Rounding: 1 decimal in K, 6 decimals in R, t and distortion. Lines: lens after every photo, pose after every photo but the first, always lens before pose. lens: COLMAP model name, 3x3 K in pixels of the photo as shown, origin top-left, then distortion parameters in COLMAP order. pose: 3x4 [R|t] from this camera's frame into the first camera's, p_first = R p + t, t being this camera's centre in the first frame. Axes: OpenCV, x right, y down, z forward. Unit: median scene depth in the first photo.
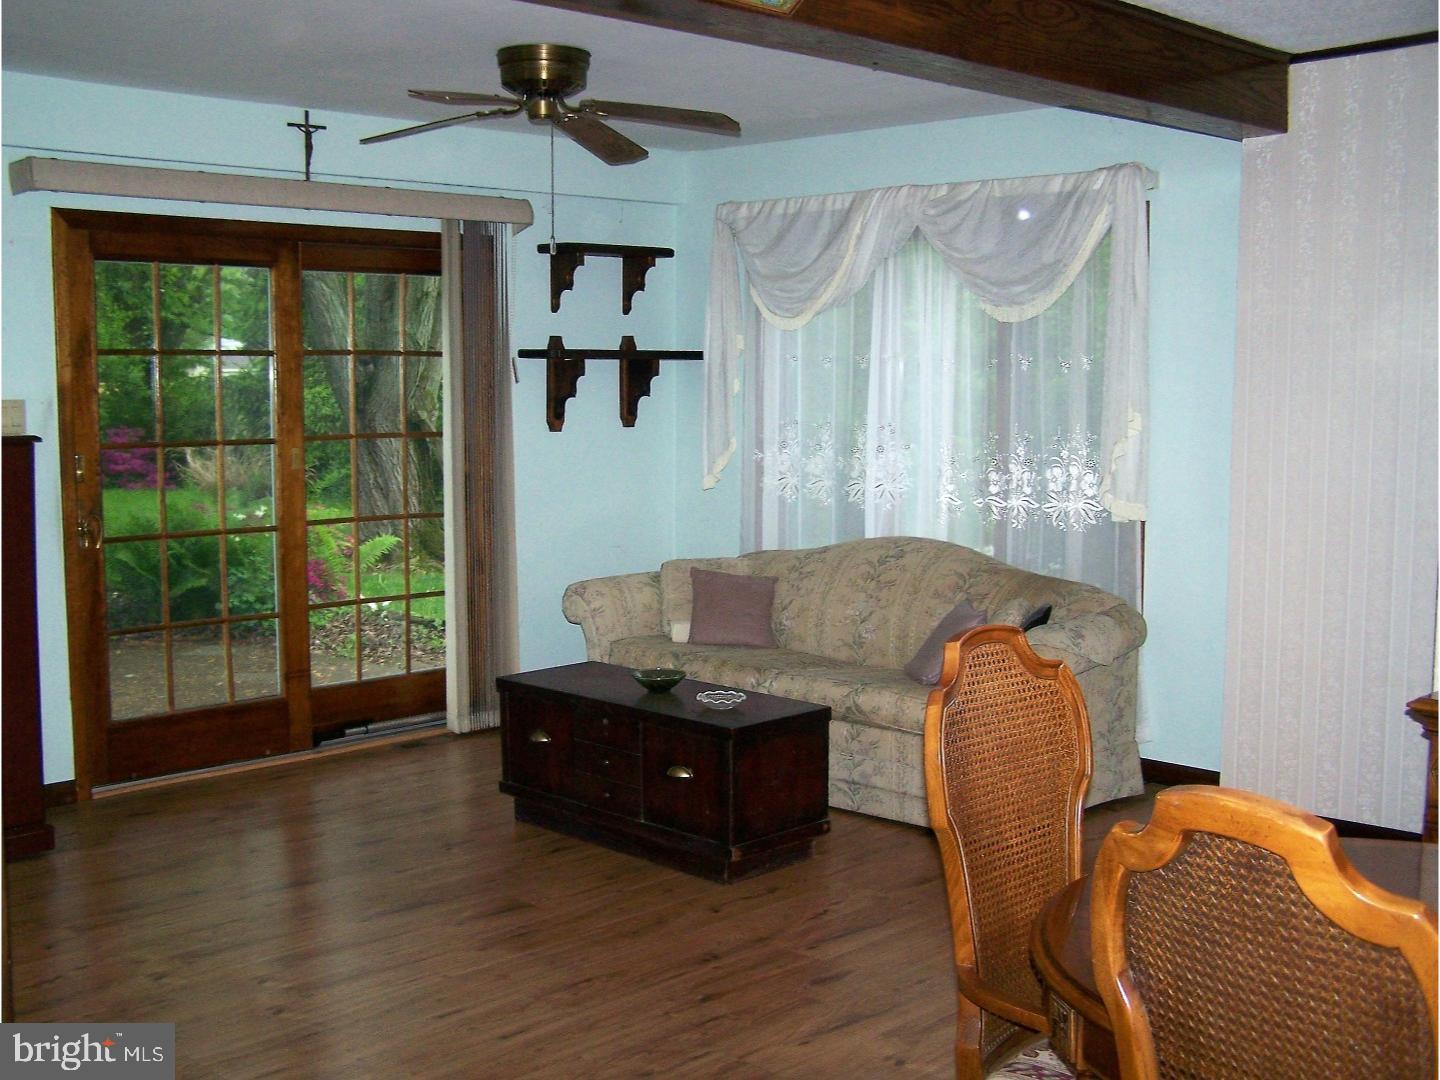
lens RADIAL K [[1649.3, 0, 716.9], [0, 1649.3, 563.9], [0, 0, 1]] dist [-0.165860, 0.319854]
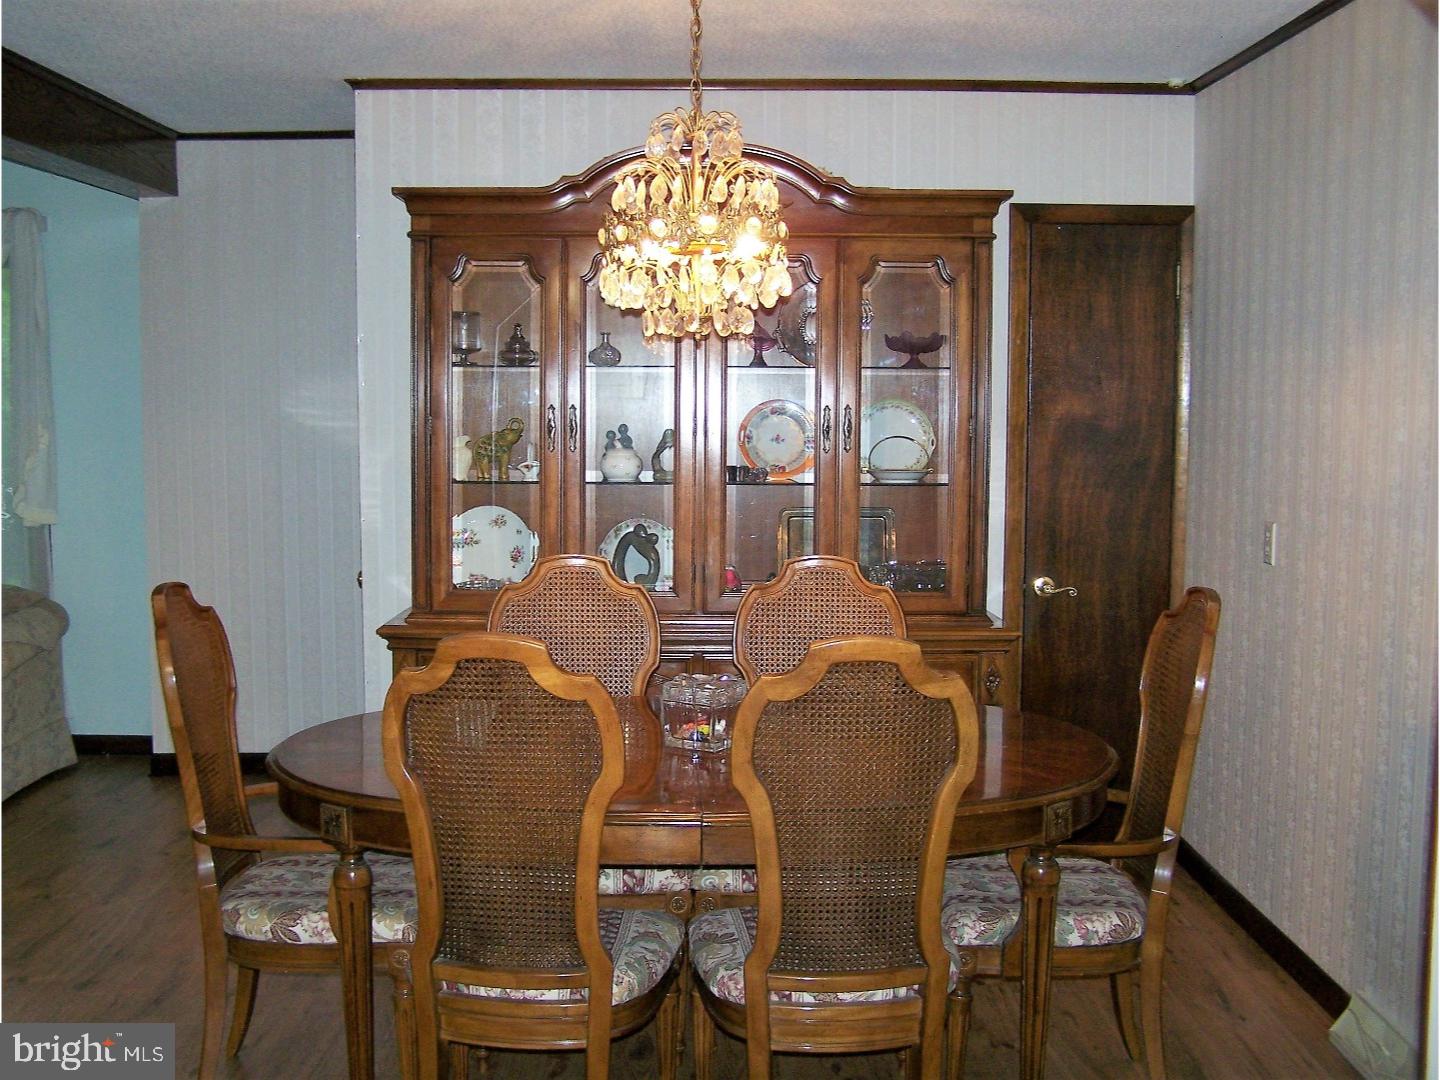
lens RADIAL K [[1649.3, 0, 716.9], [0, 1649.3, 563.9], [0, 0, 1]] dist [-0.165860, 0.319854]
pose [[0.705234, -0.074011, 0.705101, -0.242205], [0.080849, 0.996444, 0.023728, 0.013904], [-0.704349, 0.040273, 0.708710, -0.141641]]
